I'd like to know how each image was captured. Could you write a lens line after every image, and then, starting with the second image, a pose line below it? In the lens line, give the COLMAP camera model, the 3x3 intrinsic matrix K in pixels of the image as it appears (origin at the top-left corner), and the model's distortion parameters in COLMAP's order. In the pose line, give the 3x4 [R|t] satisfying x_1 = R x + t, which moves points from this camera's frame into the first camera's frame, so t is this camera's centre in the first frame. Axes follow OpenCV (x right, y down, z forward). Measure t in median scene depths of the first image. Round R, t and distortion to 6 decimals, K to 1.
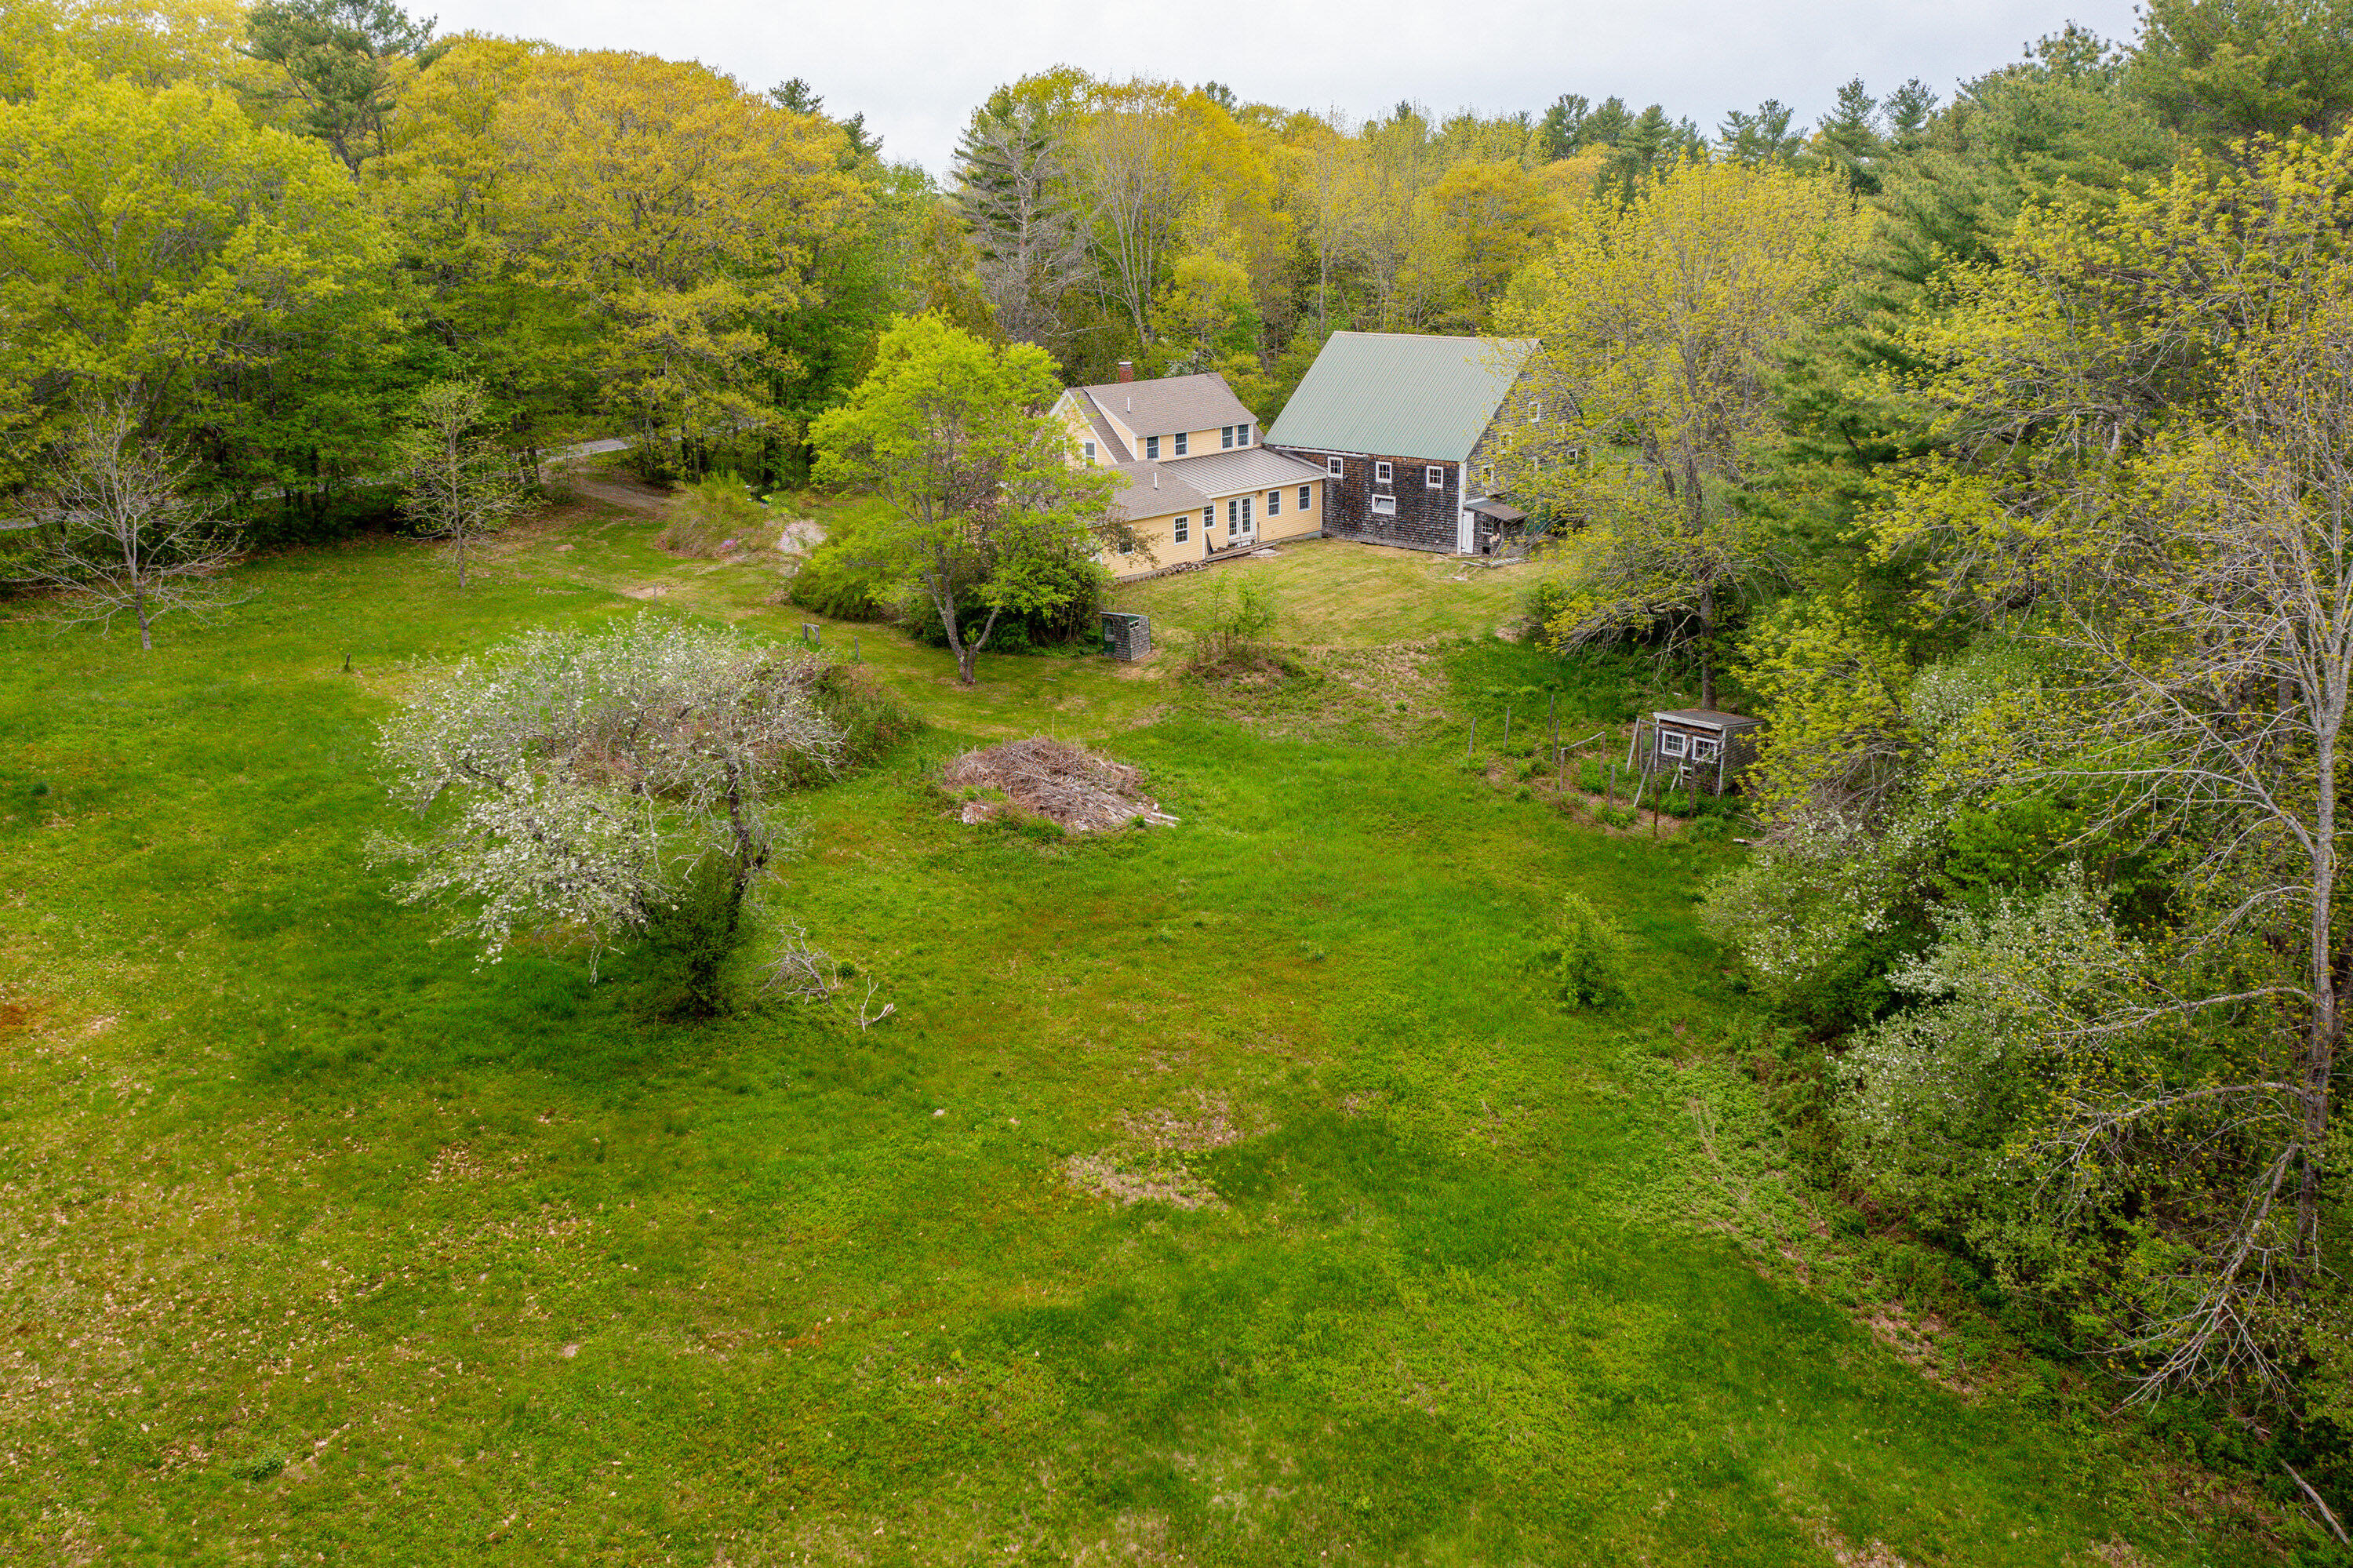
lens RADIAL K [[1875.3, 0, 1168.7], [0, 1875.3, 774.1], [0, 0, 1]] dist [-0.015201, -0.002053]
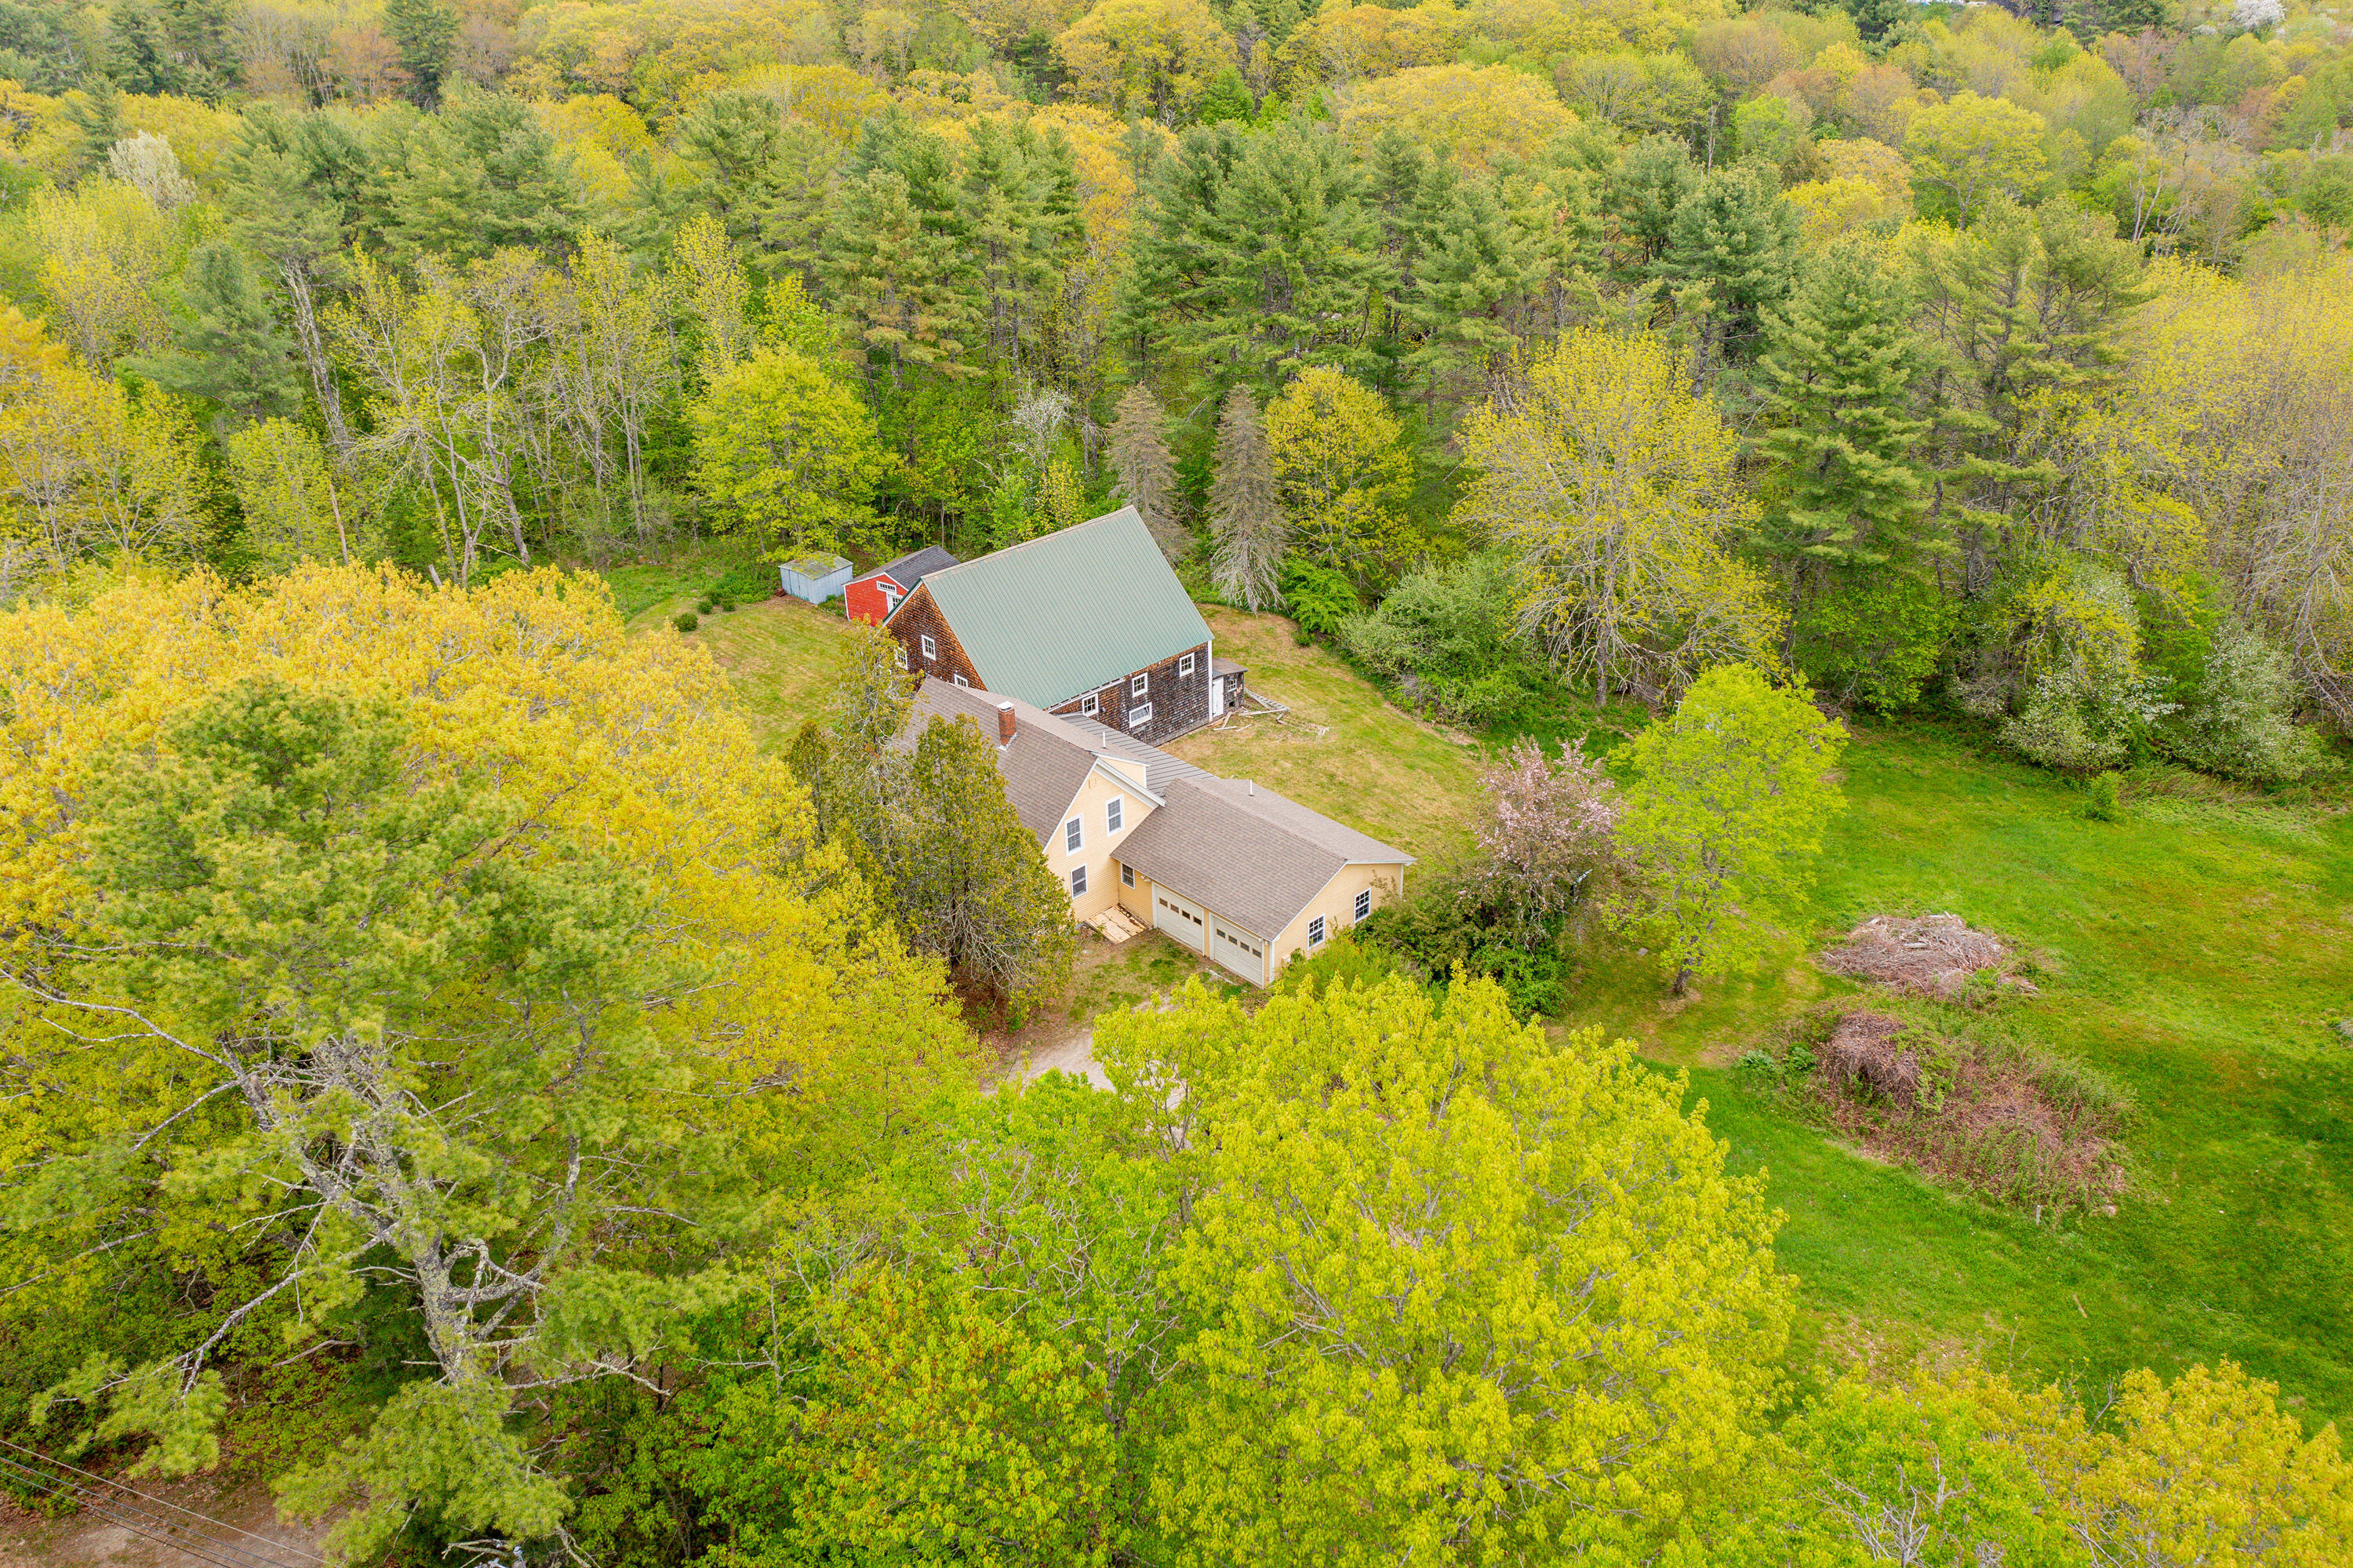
lens RADIAL K [[1875.3, 0, 1176.1], [0, 1875.3, 784.6], [0, 0, 1]] dist [-0.015201, -0.002053]
pose [[0.035566, -0.461050, 0.886661, -0.765642], [0.306170, 0.849587, 0.429491, -0.527887], [-0.951312, 0.256194, 0.171376, 0.833681]]
